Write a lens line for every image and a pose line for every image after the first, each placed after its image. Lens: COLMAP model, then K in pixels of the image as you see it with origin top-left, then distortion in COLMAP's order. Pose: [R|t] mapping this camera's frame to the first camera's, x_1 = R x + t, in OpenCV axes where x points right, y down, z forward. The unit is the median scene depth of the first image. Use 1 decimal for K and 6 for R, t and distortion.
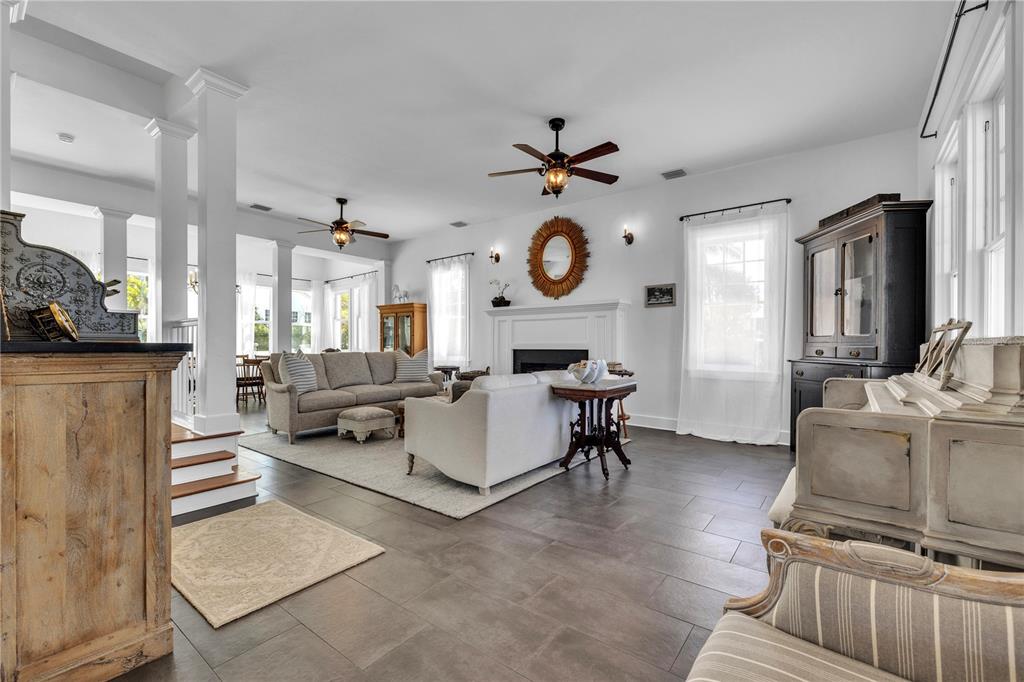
lens RADIAL K [[437.7, 0, 518.2], [0, 437.7, 348.4], [0, 0, 1]] dist [0.000471, -0.000361]
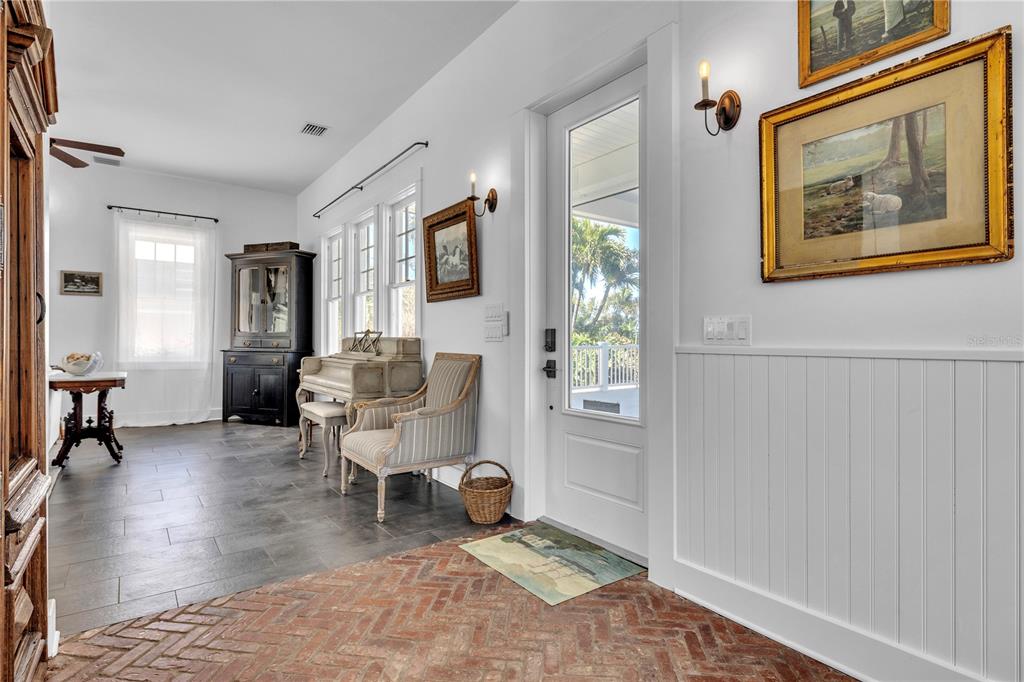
lens RADIAL K [[510.8, 0, 508.7], [0, 510.8, 340.8], [0, 0, 1]] dist [-0.003661, -0.000225]
pose [[0.298120, 0.003030, 0.954524, -0.368042], [-0.001578, 0.999995, -0.002681, 0.001627], [-0.954527, -0.000707, 0.298123, -0.152149]]
